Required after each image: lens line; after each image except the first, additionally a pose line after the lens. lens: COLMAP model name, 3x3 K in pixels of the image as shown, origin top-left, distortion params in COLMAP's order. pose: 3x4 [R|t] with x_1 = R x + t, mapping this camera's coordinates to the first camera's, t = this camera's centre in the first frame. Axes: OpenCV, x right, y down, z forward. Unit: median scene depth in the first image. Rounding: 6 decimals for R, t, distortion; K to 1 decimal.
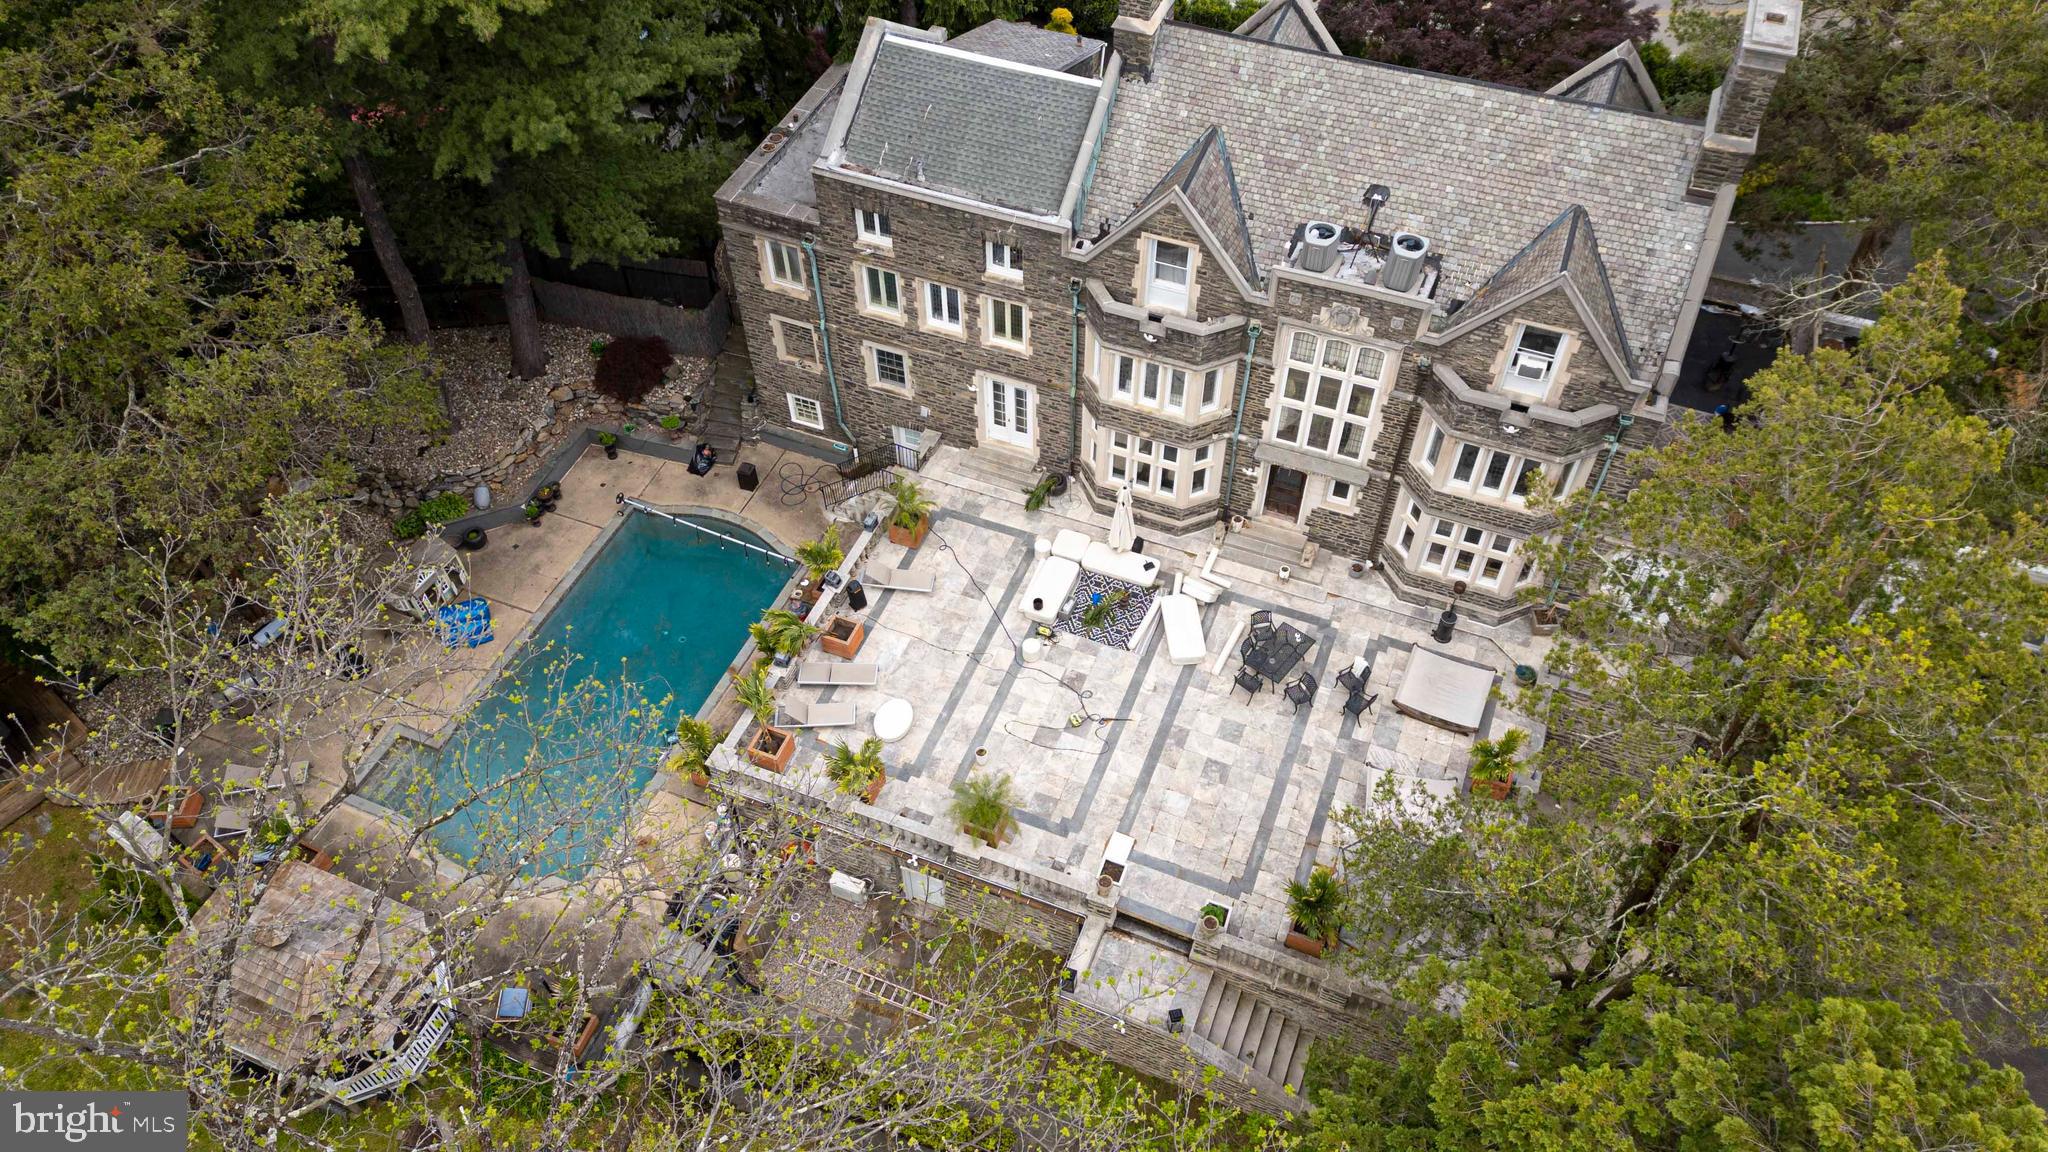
lens RADIAL K [[1437.8, 0, 1014.8], [0, 1437.8, 580.3], [0, 0, 1]] dist [0.099887, -0.113250]
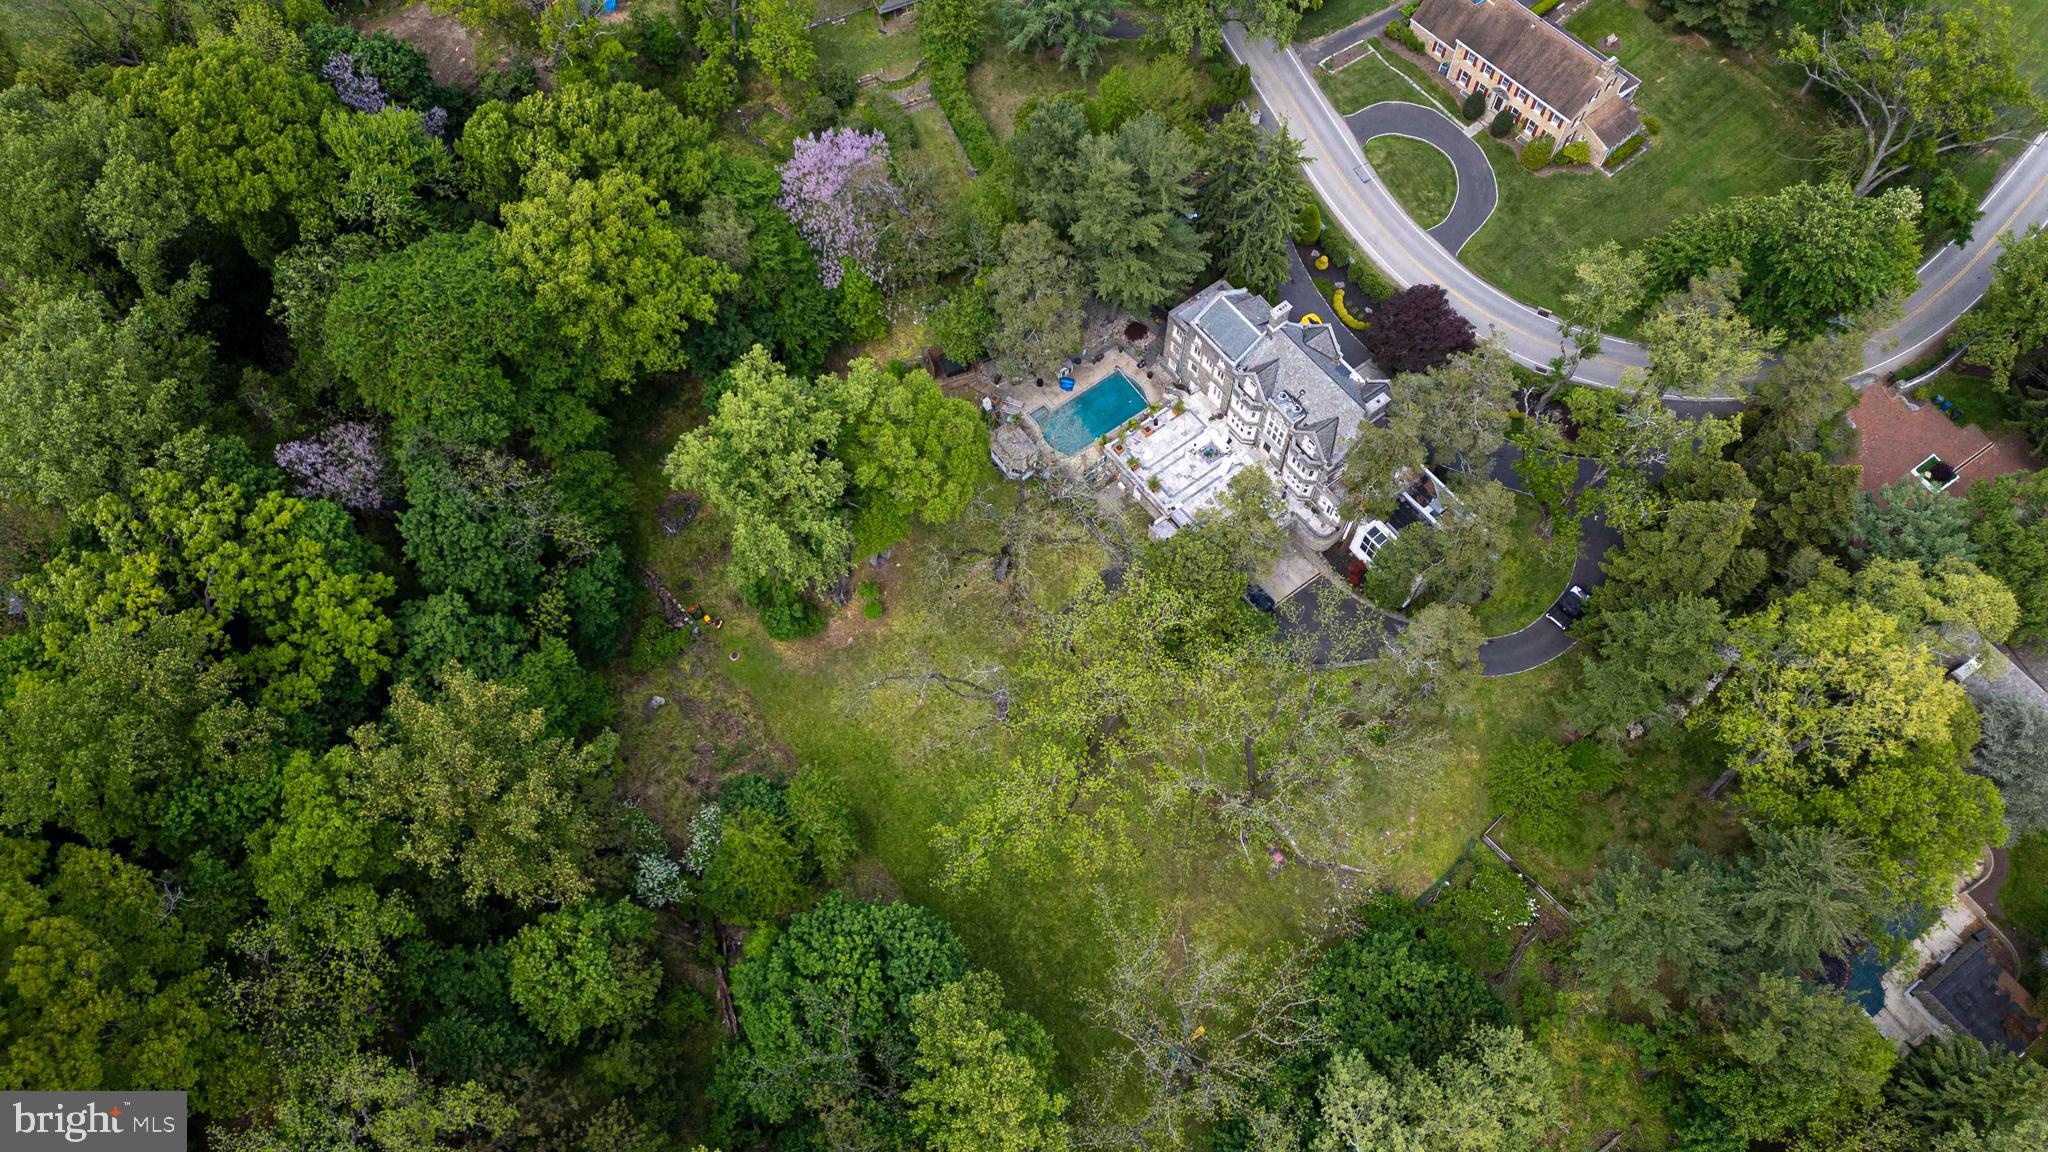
lens RADIAL K [[1427.7, 0, 1019.4], [0, 1427.7, 590.0], [0, 0, 1]] dist [0.100475, -0.102206]
pose [[0.858573, 0.461466, -0.223389, 0.679034], [-0.395981, 0.873630, 0.282789, -0.567774], [0.325657, -0.154337, 0.932806, -2.945231]]
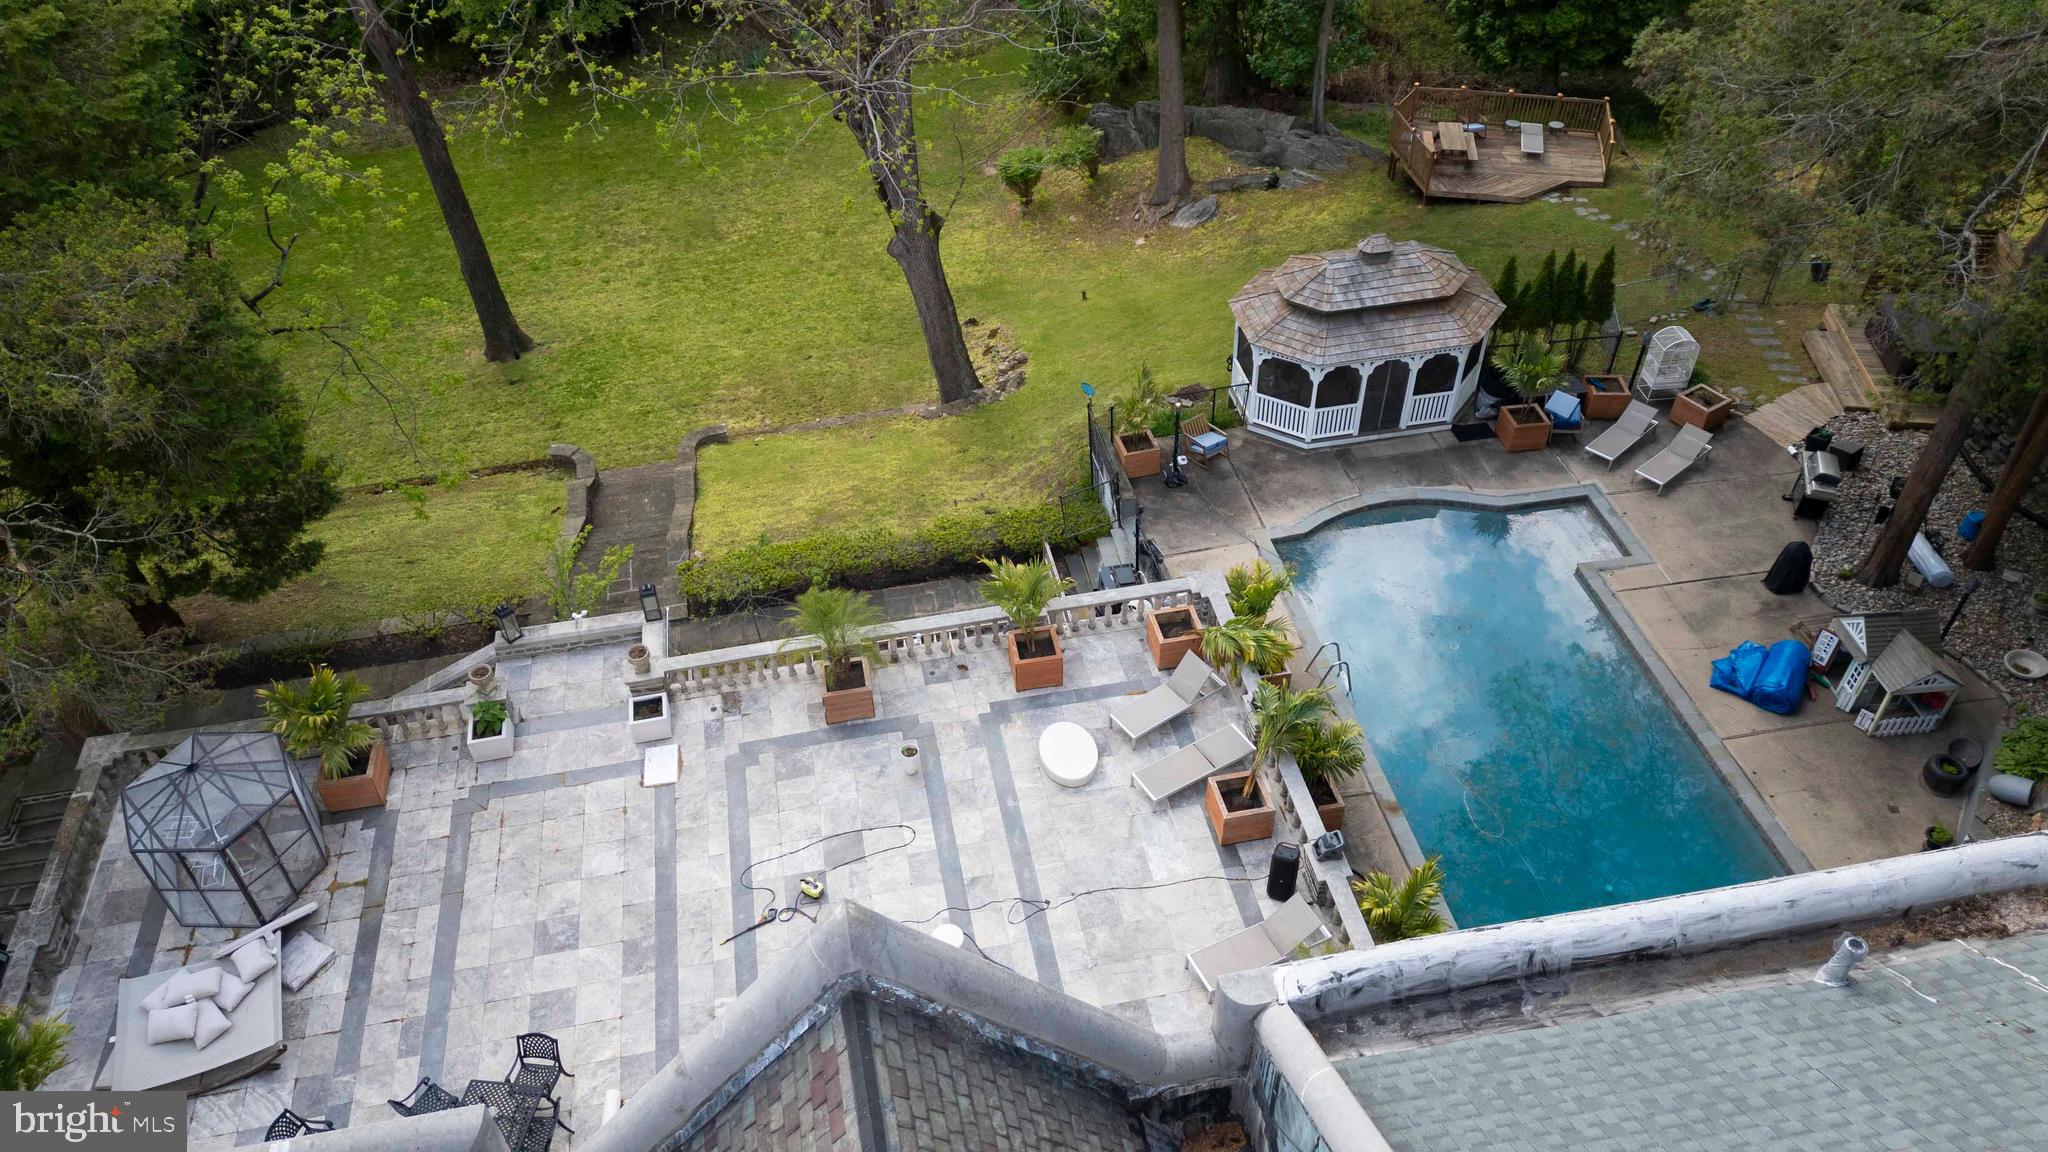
lens RADIAL K [[1469.0, 0, 1018.3], [0, 1469.0, 543.5], [0, 0, 1]] dist [0.078864, -0.053730]
pose [[-0.838569, 0.374493, -0.395673, 0.154801], [-0.406076, 0.054512, 0.912212, -0.484221], [0.363186, 0.925626, 0.106361, 0.820746]]
